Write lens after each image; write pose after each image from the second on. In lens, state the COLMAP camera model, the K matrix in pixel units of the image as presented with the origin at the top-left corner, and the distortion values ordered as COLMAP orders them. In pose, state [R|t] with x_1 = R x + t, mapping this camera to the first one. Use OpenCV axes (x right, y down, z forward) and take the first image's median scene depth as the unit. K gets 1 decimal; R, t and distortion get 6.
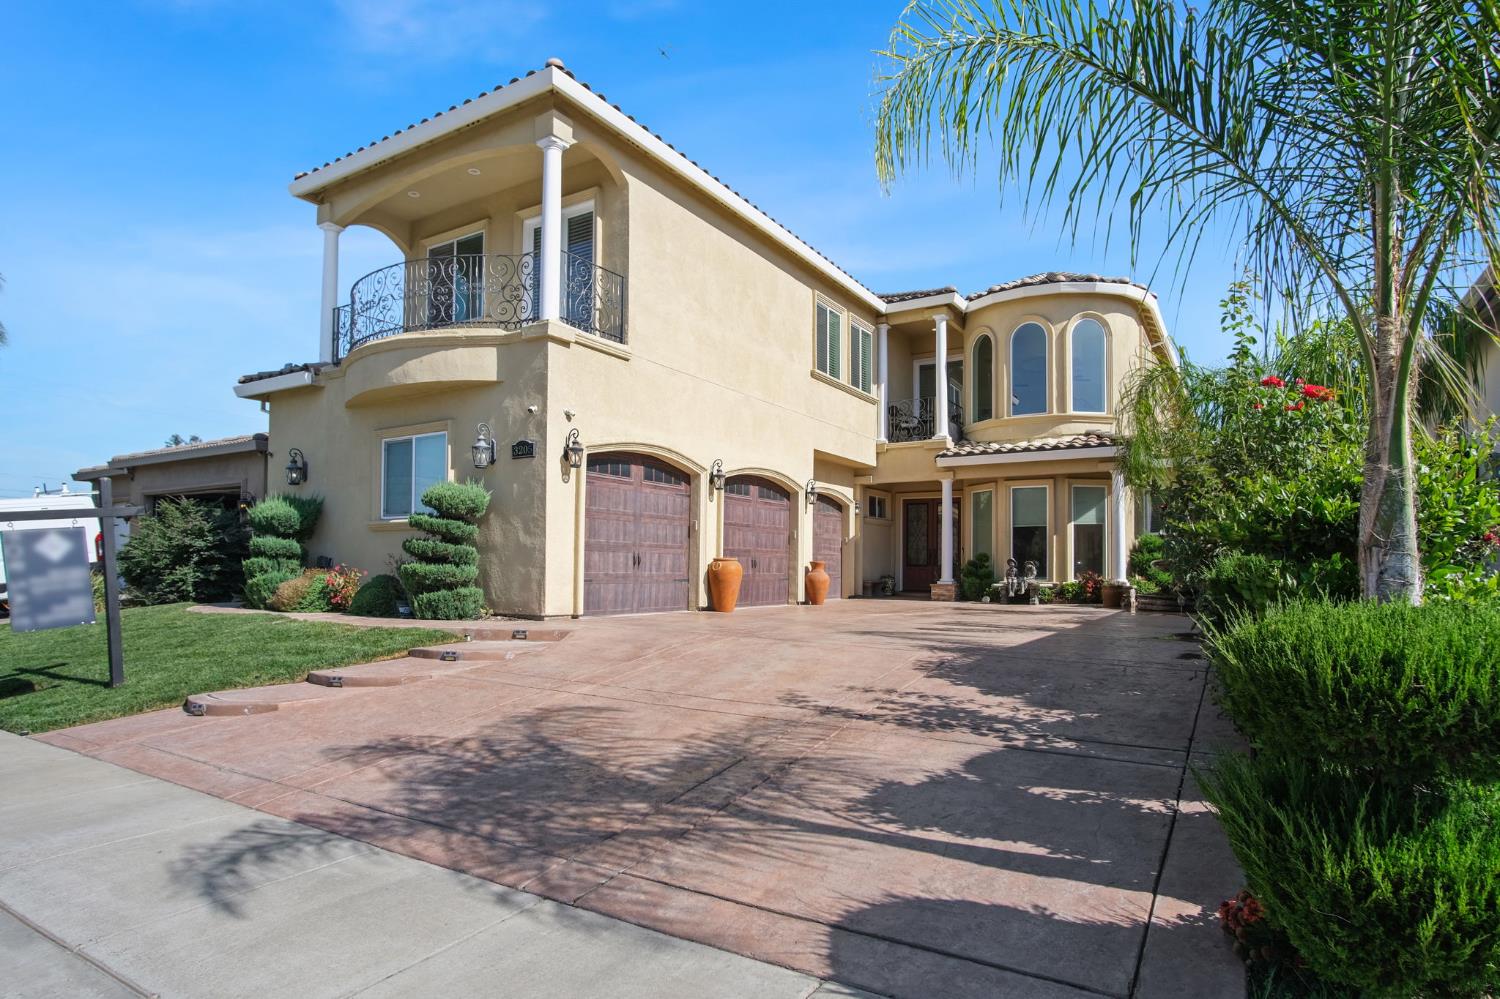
lens RADIAL K [[826.0, 0, 748.2], [0, 826.0, 552.9], [0, 0, 1]] dist [-0.001599, 0.000509]
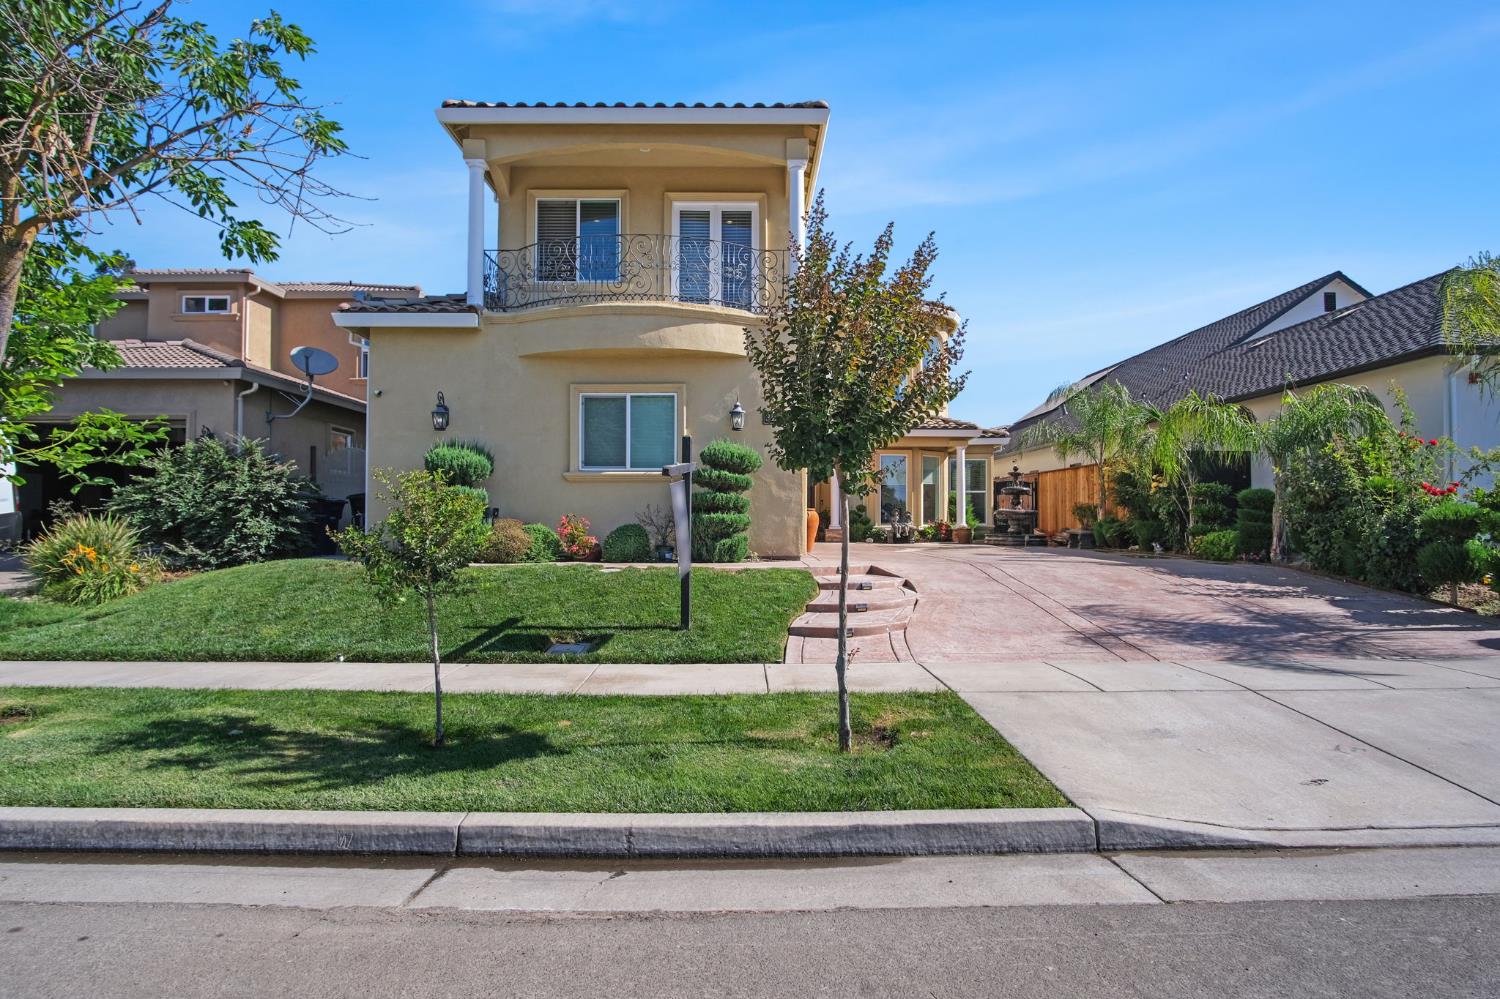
lens RADIAL K [[805.7, 0, 754.4], [0, 805.7, 506.4], [0, 0, 1]] dist [-0.005704, 0.006201]
pose [[0.842489, 0.002242, 0.538710, -0.714514], [-0.004053, 0.999989, 0.002175, 0.000468], [-0.538699, -0.004016, 0.842489, 0.031502]]
